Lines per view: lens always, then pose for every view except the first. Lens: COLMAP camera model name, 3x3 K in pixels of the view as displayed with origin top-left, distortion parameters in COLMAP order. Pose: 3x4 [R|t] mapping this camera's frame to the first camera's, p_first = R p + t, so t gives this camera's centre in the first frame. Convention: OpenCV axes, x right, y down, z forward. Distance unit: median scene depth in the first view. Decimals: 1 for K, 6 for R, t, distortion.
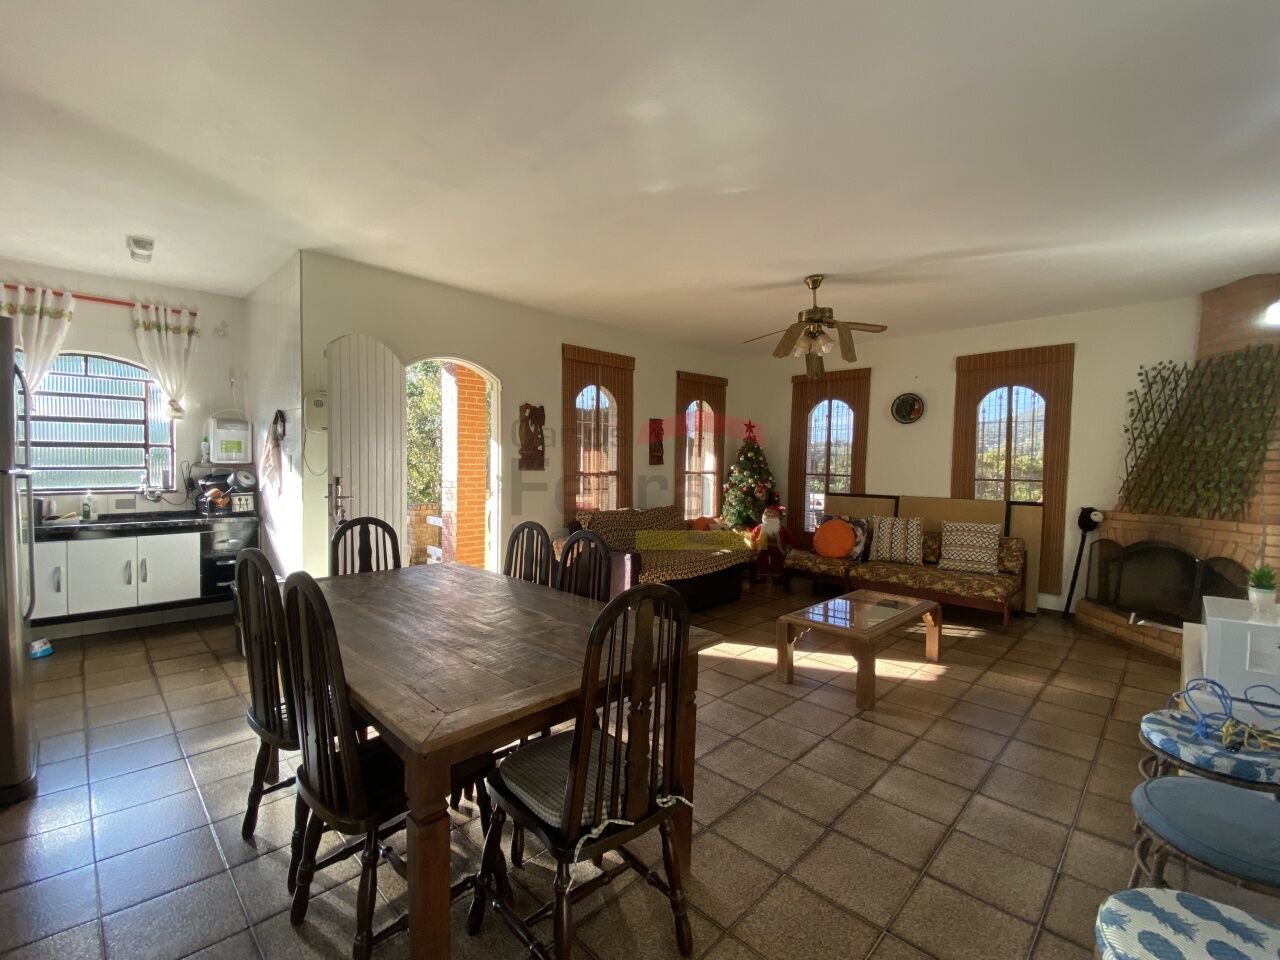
lens RADIAL K [[550.9, 0, 637.6], [0, 550.9, 480.6], [0, 0, 1]] dist [0.038830, -0.030255]
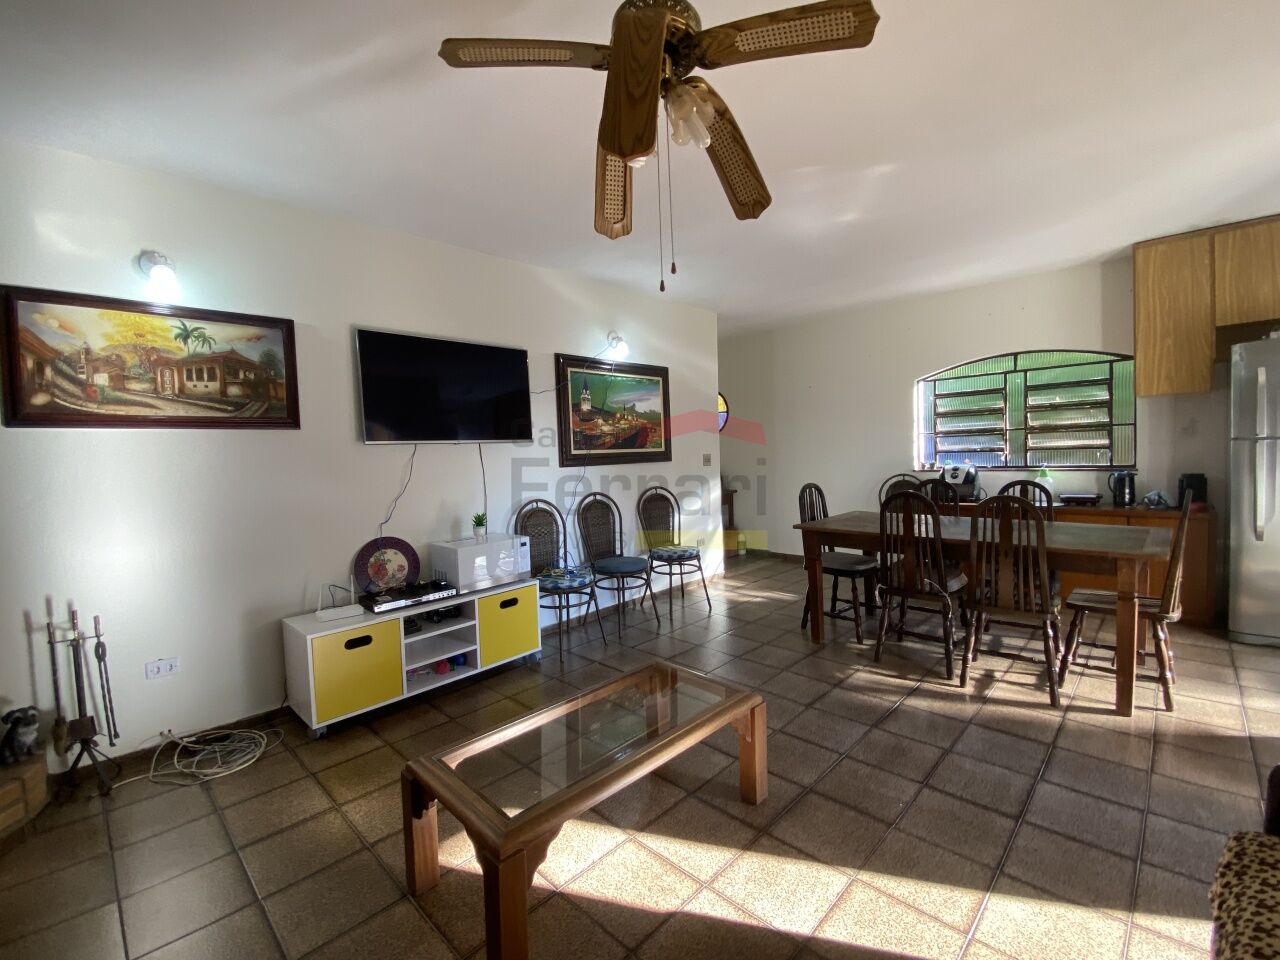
lens RADIAL K [[550.9, 0, 637.6], [0, 550.9, 480.6], [0, 0, 1]] dist [0.038830, -0.030255]
pose [[-0.999354, 0.022976, -0.027617, 0.281305], [0.020572, 0.996221, 0.084380, -0.031072], [0.029452, 0.083758, -0.996051, 1.094261]]
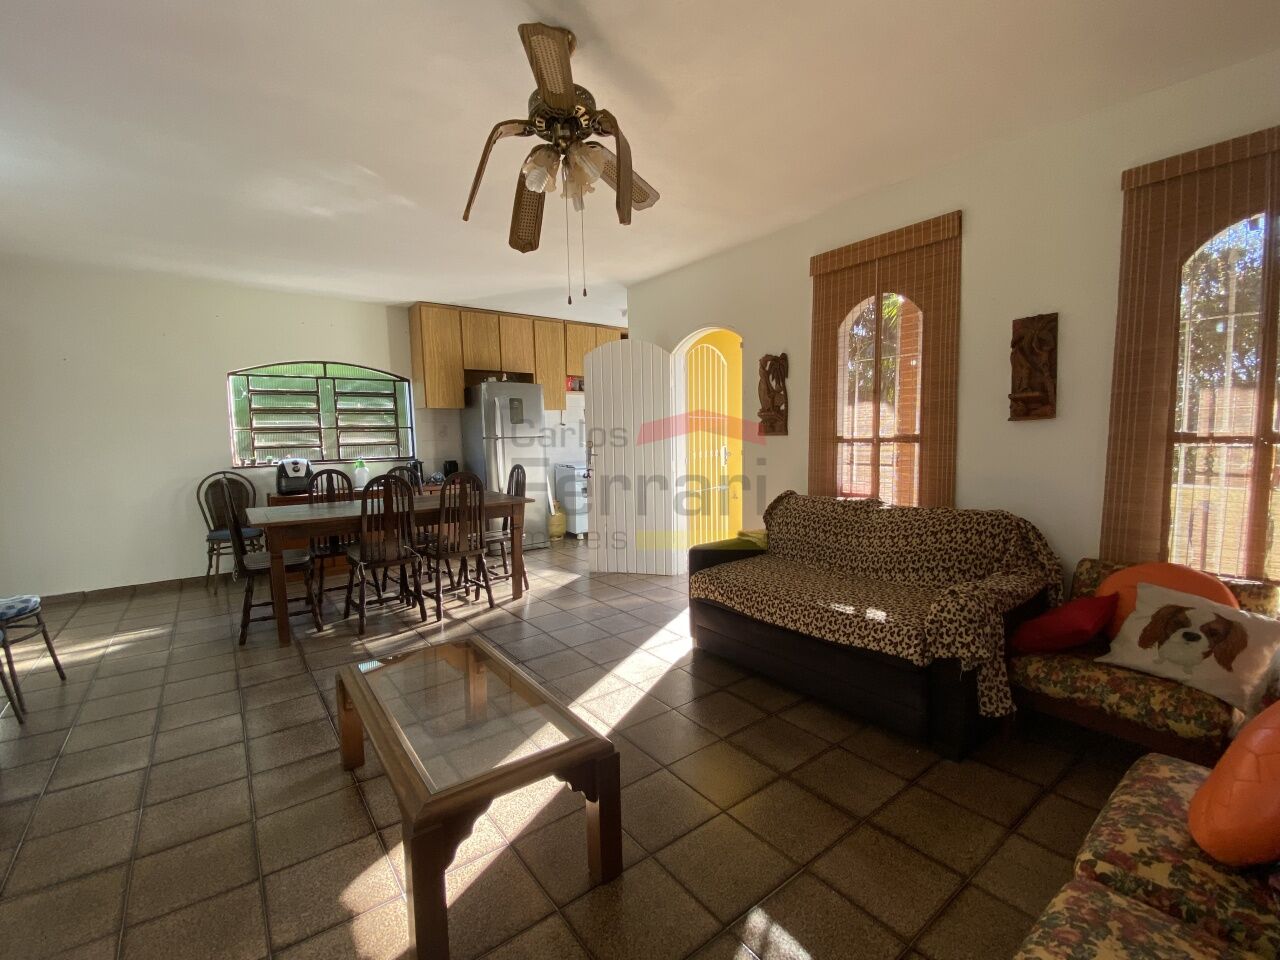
lens RADIAL K [[550.9, 0, 637.6], [0, 550.9, 480.6], [0, 0, 1]] dist [0.038830, -0.030255]
pose [[-0.137994, 0.073620, -0.987693, 0.645353], [-0.013006, 0.997013, 0.076131, -0.011430], [0.990348, 0.023351, -0.136625, 0.901526]]
